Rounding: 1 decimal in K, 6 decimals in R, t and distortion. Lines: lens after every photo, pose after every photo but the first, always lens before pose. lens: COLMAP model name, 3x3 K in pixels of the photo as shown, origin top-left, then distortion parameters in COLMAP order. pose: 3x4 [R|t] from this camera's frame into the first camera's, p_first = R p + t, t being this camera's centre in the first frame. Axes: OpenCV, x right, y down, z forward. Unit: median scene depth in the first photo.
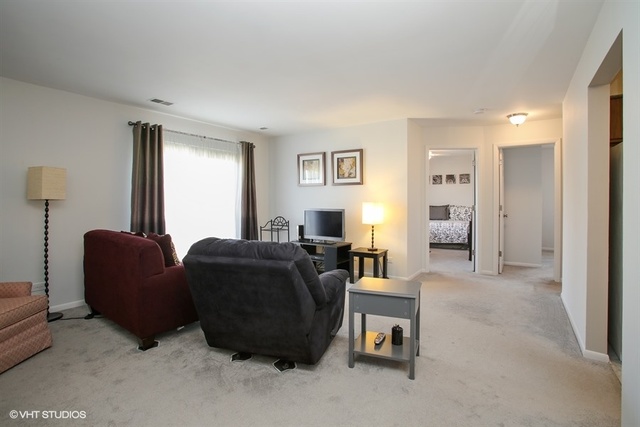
lens RADIAL K [[324.6, 0, 319.3], [0, 324.6, 208.5], [0, 0, 1]] dist [-0.028882, 0.003701]
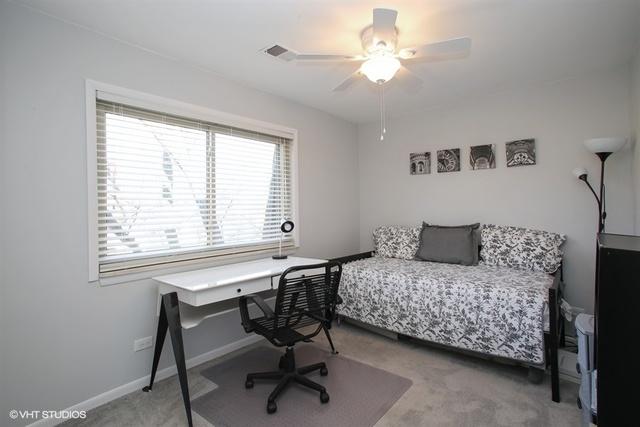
lens RADIAL K [[324.6, 0, 322.3], [0, 324.6, 210.5], [0, 0, 1]] dist [-0.028882, 0.003701]
pose [[0.994731, -0.011486, -0.101871, 0.258482], [0.008991, 0.999649, -0.024920, -0.018957], [0.102121, 0.023873, 0.994485, 0.607294]]
